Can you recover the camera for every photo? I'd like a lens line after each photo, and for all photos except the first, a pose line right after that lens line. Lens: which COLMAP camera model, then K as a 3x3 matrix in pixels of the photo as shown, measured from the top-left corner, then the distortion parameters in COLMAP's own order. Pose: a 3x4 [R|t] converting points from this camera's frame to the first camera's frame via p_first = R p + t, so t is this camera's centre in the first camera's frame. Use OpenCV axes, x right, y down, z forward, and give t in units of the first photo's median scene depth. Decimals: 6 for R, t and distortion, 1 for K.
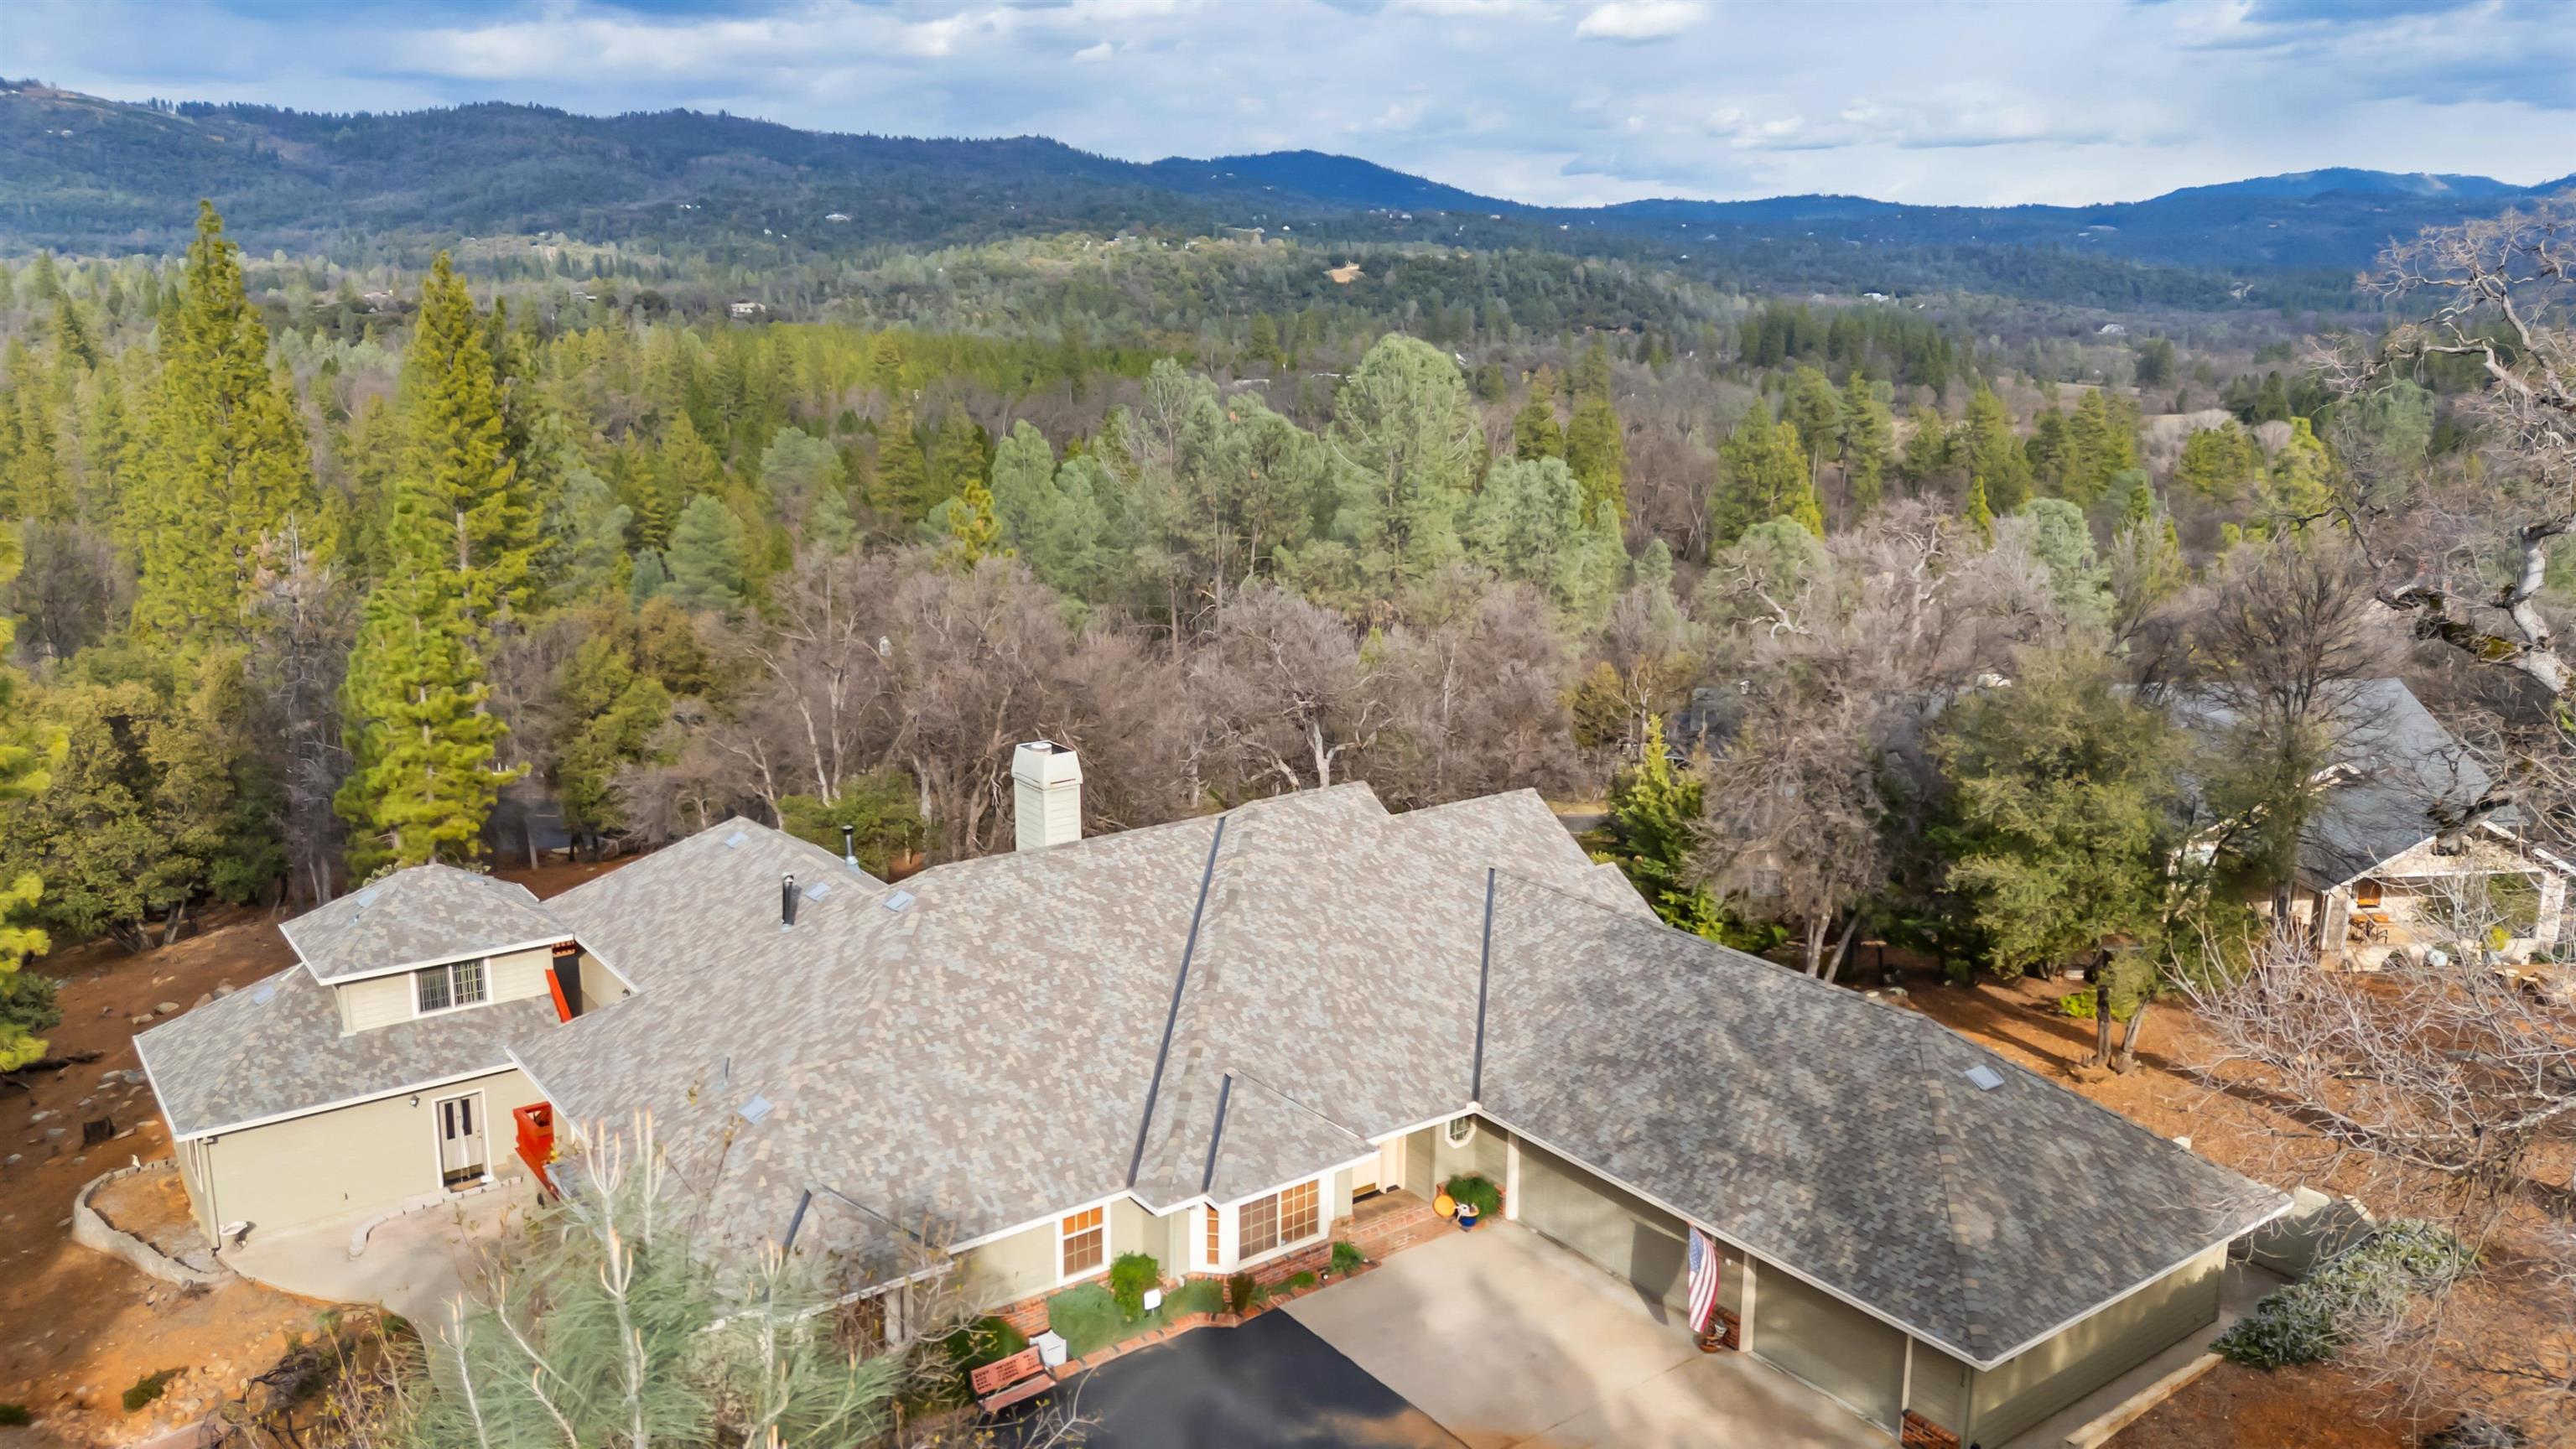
lens RADIAL K [[1859.2, 0, 1288.4], [0, 1859.2, 697.6], [0, 0, 1]] dist [0.102307, -0.127125]
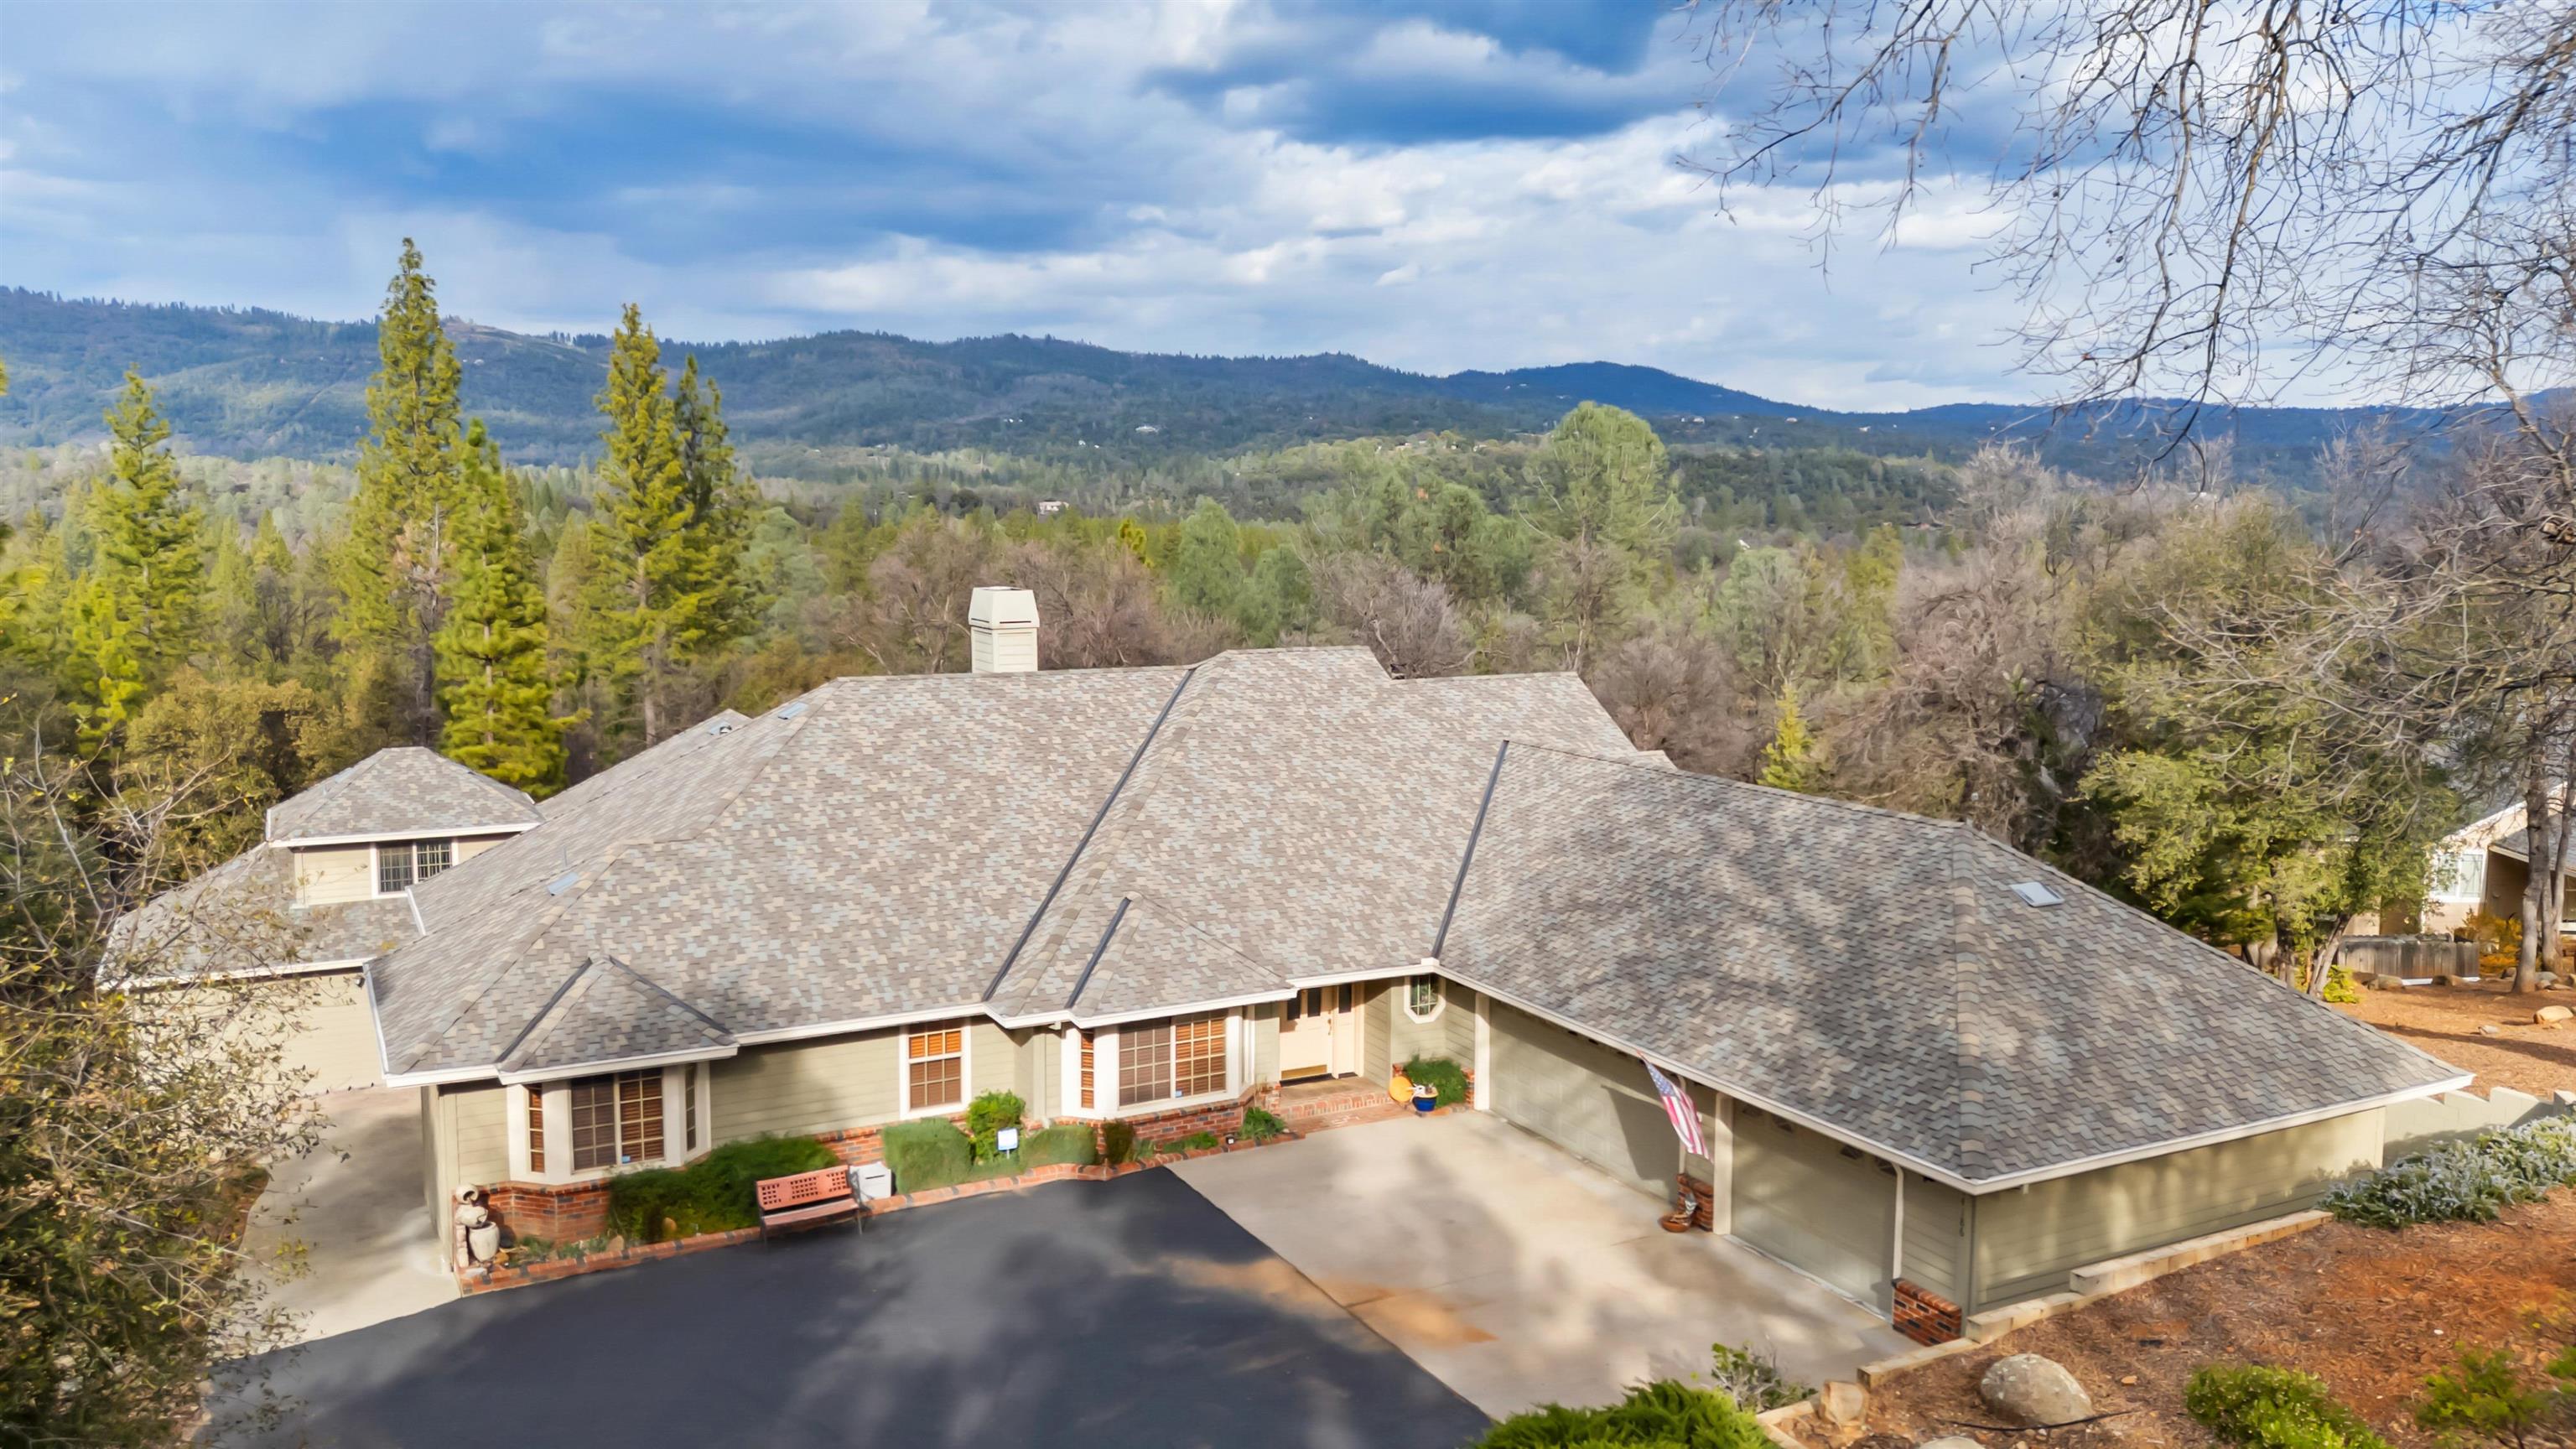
lens RADIAL K [[1859.2, 0, 1288.4], [0, 1859.2, 697.6], [0, 0, 1]] dist [0.102307, -0.127125]
pose [[0.988595, 0.013733, -0.149969, 0.169992], [-0.029078, 0.994501, -0.100609, 0.198574], [0.147762, 0.103822, 0.983558, 0.167857]]
